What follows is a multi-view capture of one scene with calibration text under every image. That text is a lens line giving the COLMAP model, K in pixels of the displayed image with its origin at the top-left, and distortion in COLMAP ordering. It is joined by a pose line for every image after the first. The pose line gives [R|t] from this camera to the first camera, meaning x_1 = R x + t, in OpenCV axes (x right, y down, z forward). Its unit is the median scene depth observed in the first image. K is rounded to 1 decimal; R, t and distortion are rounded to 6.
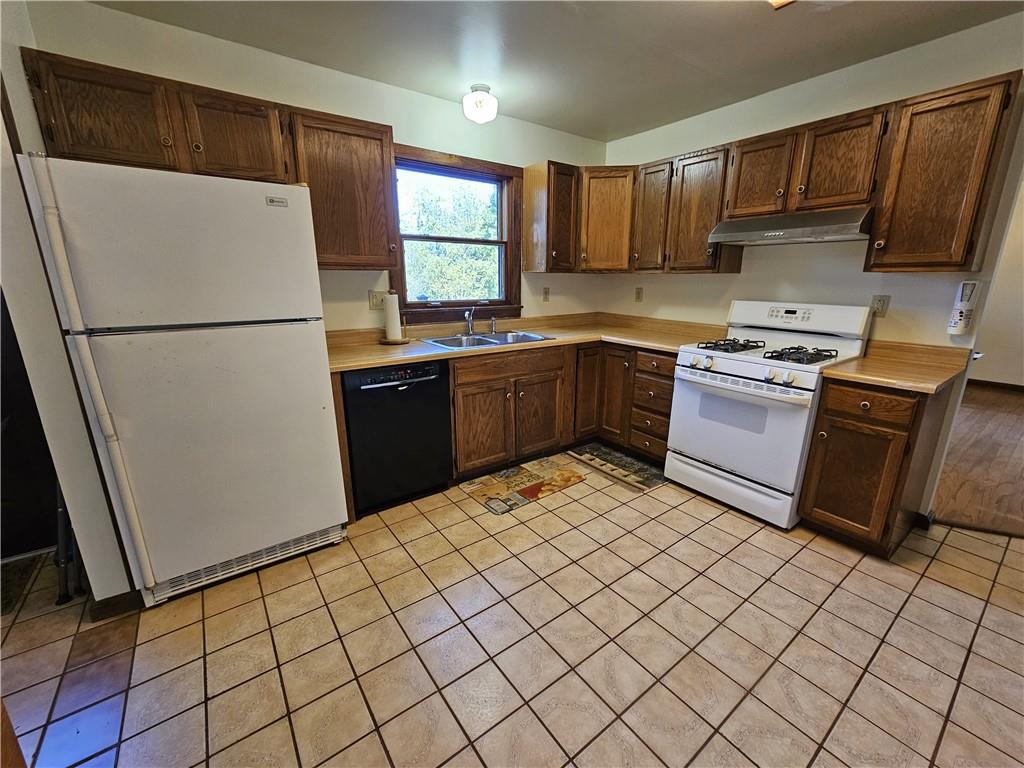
lens RADIAL K [[421.1, 0, 517.6], [0, 421.1, 389.0], [0, 0, 1]] dist [-0.009630, 0.004128]
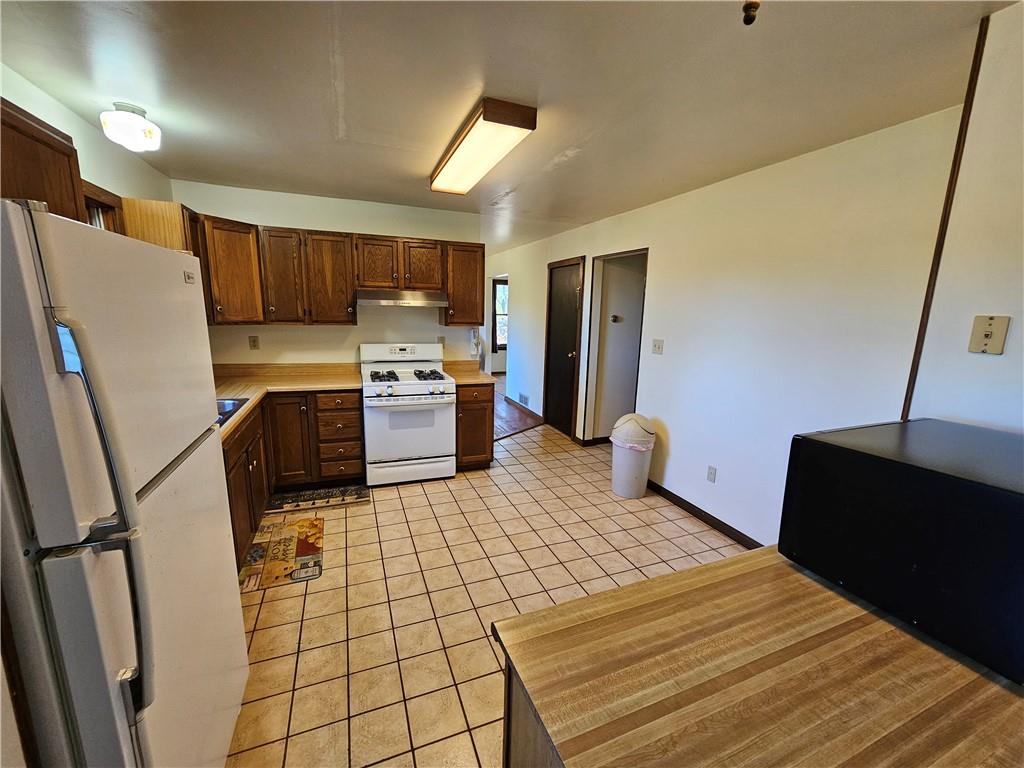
lens RADIAL K [[421.1, 0, 517.6], [0, 421.1, 389.0], [0, 0, 1]] dist [-0.009630, 0.004128]
pose [[0.255041, -0.179769, 0.950072, -0.706476], [0.222503, 0.967108, 0.123263, -0.132749], [-0.940982, 0.179957, 0.286651, 0.171587]]
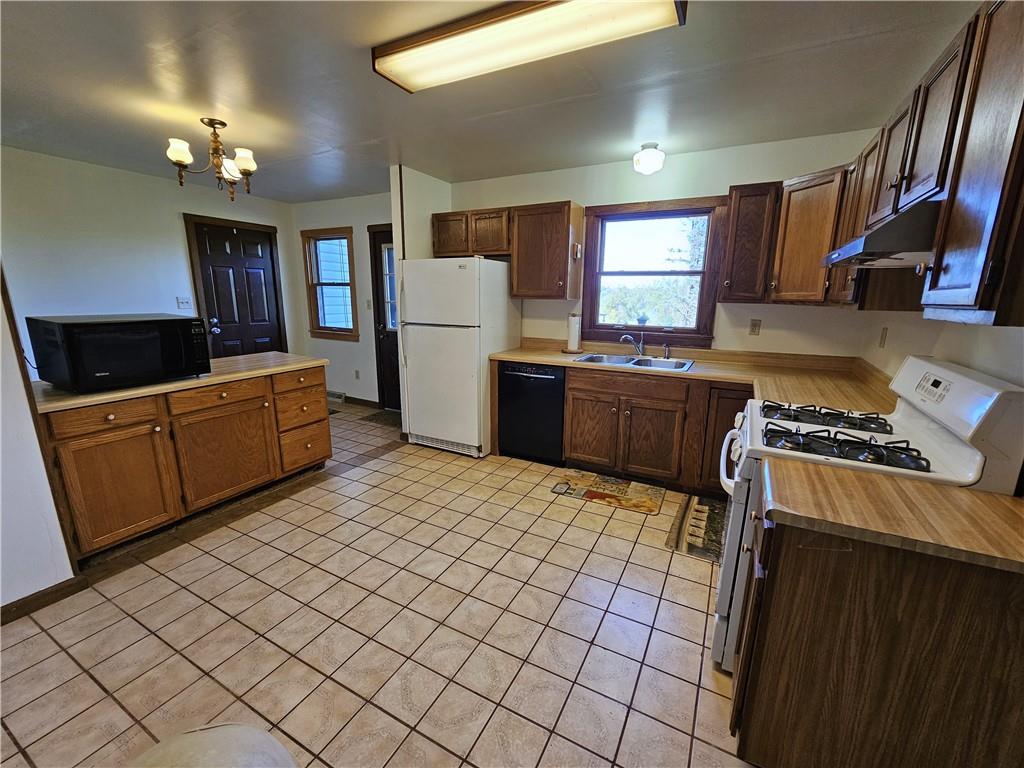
lens RADIAL K [[421.1, 0, 517.6], [0, 421.1, 389.0], [0, 0, 1]] dist [-0.009630, 0.004128]
pose [[0.432144, 0.201998, -0.878890, 0.855397], [-0.241946, 0.964830, 0.102787, -0.093244], [0.868742, 0.168225, 0.465819, 0.241144]]
